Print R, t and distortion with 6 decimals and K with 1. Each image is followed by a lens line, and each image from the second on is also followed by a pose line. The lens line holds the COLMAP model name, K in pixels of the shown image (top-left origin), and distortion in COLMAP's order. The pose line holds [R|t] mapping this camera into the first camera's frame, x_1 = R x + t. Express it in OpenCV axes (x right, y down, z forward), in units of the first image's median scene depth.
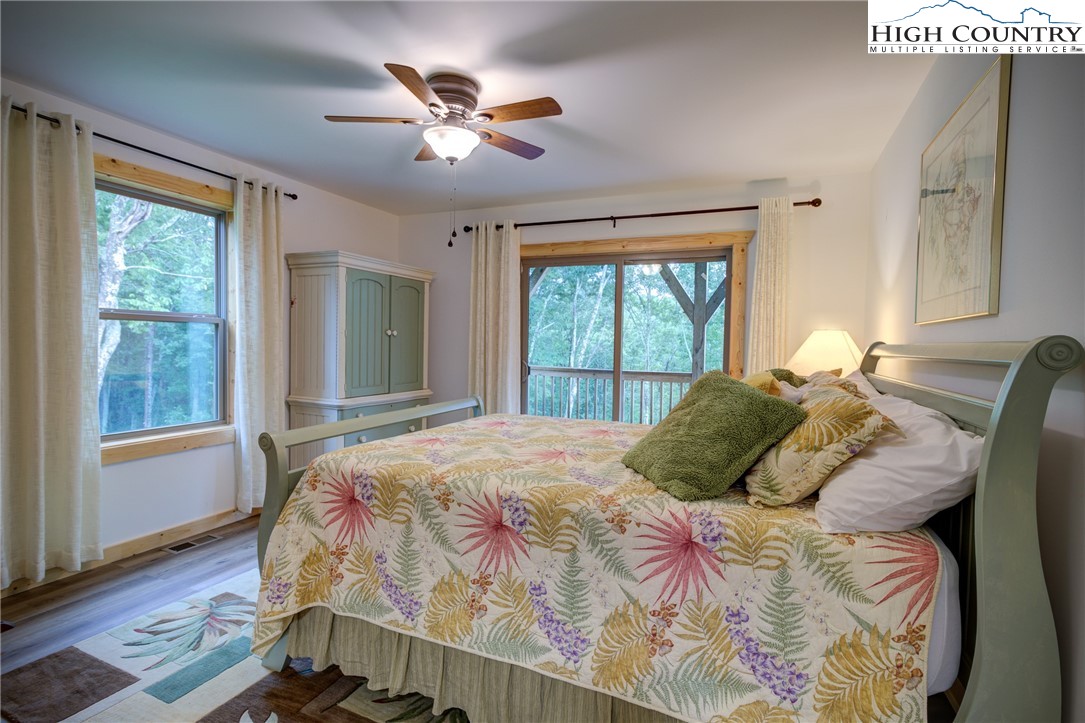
lens RADIAL K [[526.6, 0, 551.6], [0, 526.6, 355.5], [0, 0, 1]] dist [0.009420, 0.005155]
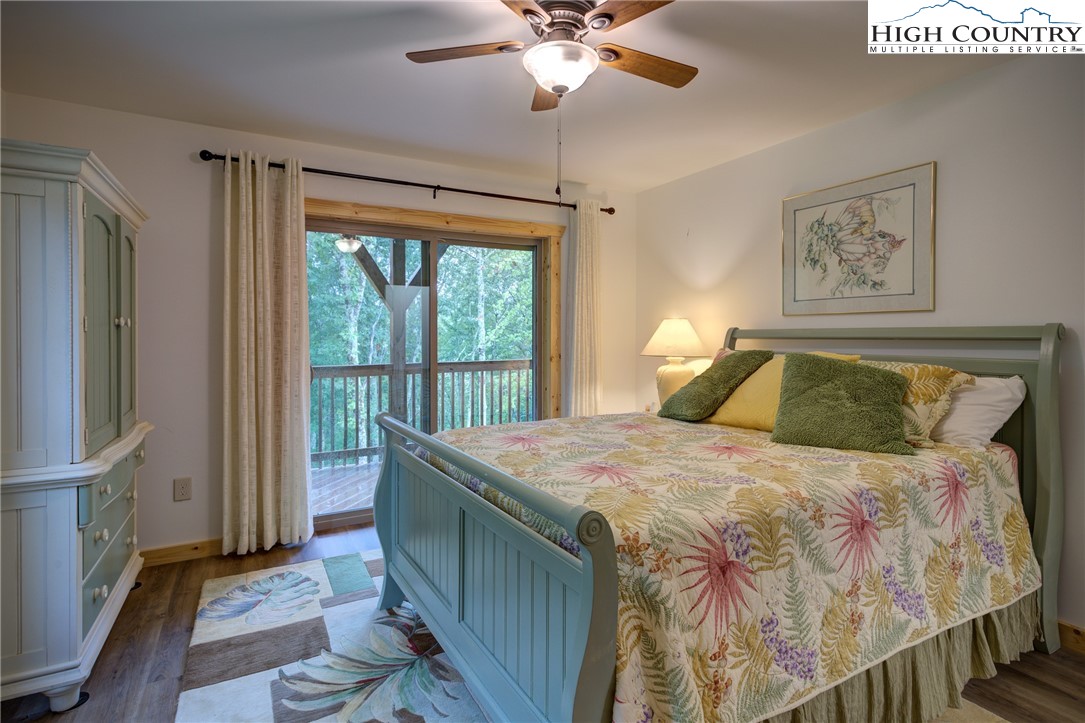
lens RADIAL K [[526.6, 0, 548.2], [0, 526.6, 332.9], [0, 0, 1]] dist [0.009420, 0.005155]
pose [[0.612011, -0.024393, 0.790473, -1.105262], [0.033187, 0.999436, 0.005147, -0.045961], [-0.790152, 0.023084, 0.612476, 0.777767]]
